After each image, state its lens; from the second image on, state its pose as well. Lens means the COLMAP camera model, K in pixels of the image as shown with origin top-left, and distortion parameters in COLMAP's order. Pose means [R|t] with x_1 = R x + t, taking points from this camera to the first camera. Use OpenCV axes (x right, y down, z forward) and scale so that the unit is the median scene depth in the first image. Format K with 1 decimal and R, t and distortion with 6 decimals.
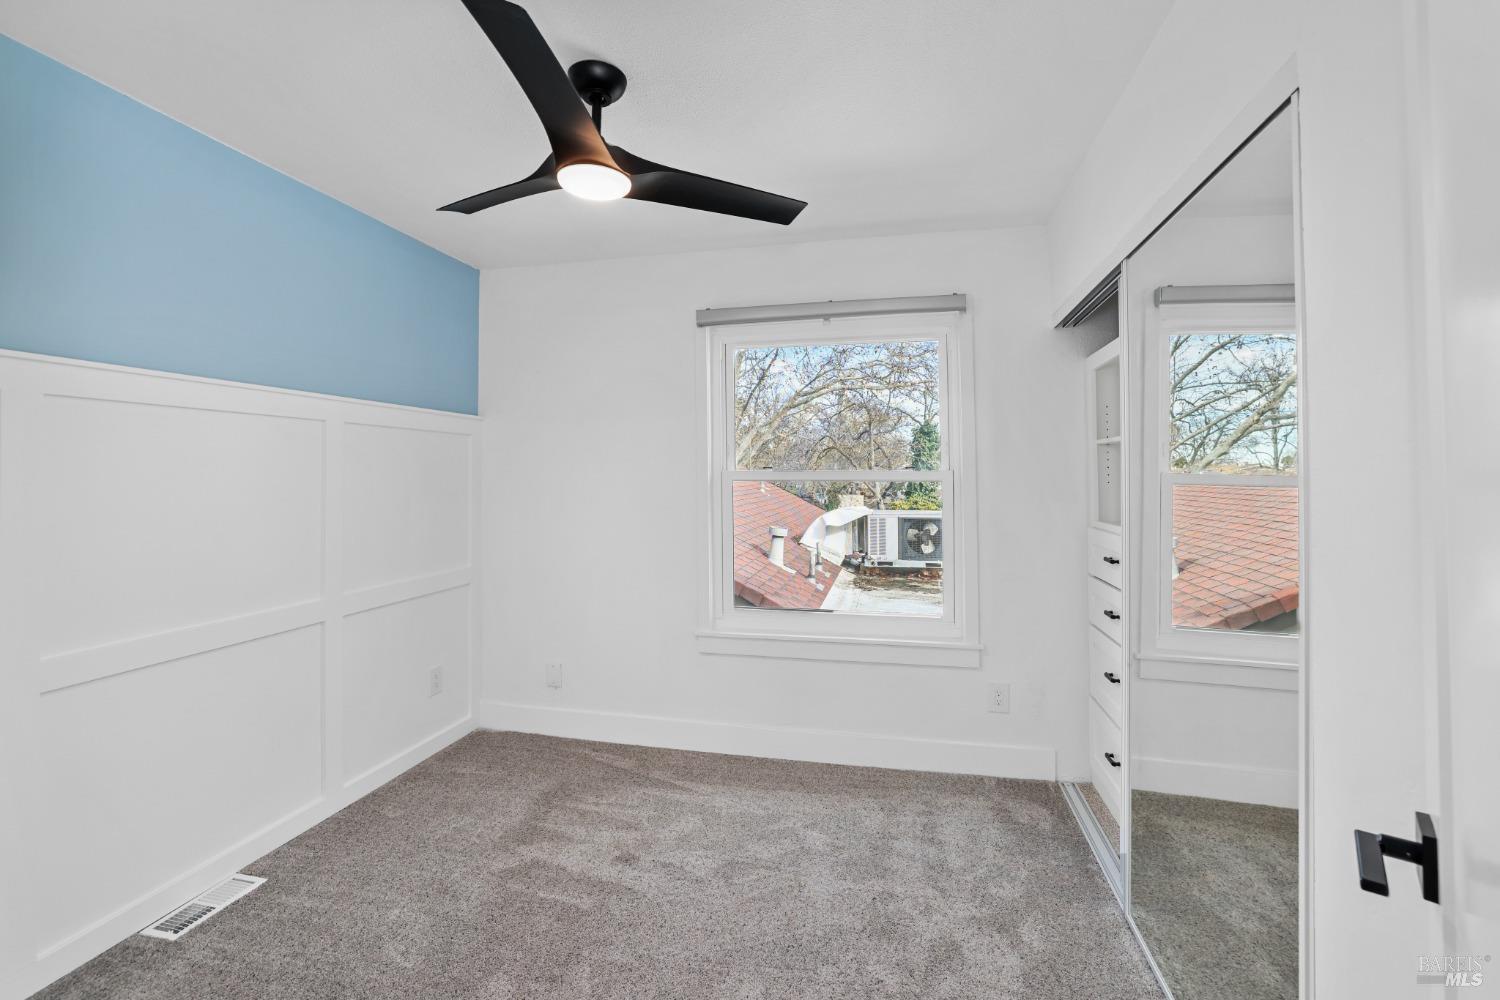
lens RADIAL K [[647.0, 0, 753.7], [0, 647.0, 487.0], [0, 0, 1]] dist [-0.023295, 0.004286]
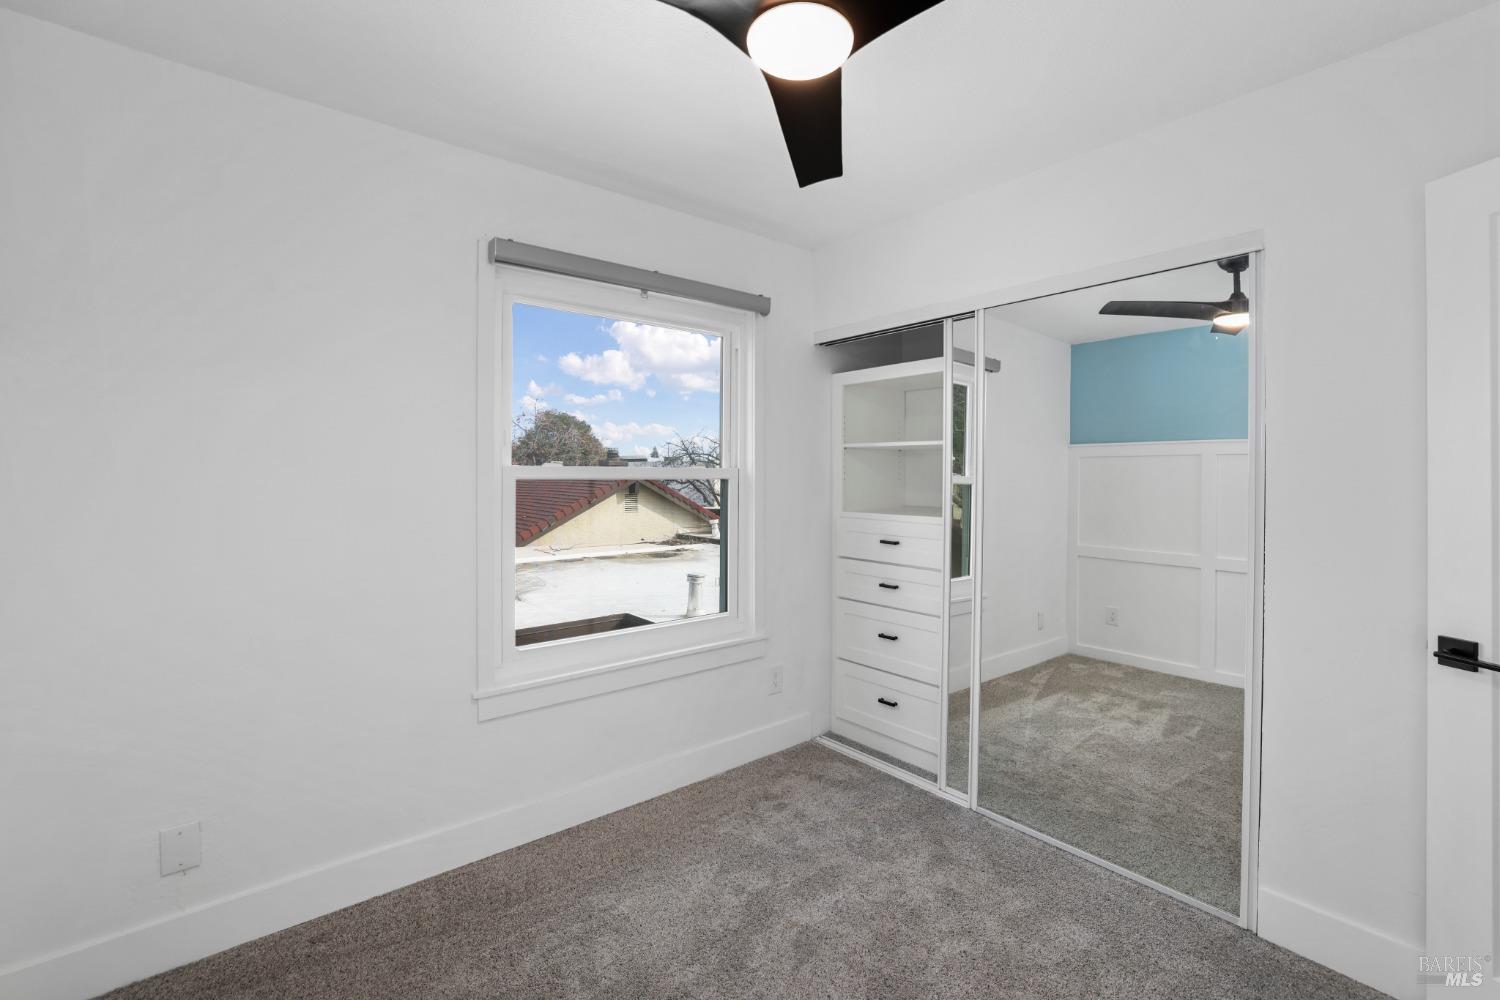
lens RADIAL K [[647.0, 0, 751.1], [0, 647.0, 491.3], [0, 0, 1]] dist [-0.023295, 0.004286]
pose [[0.620230, -0.017328, 0.784228, -0.520885], [0.007303, 0.999840, 0.016316, -0.006139], [-0.784386, -0.004393, 0.620258, 0.387430]]
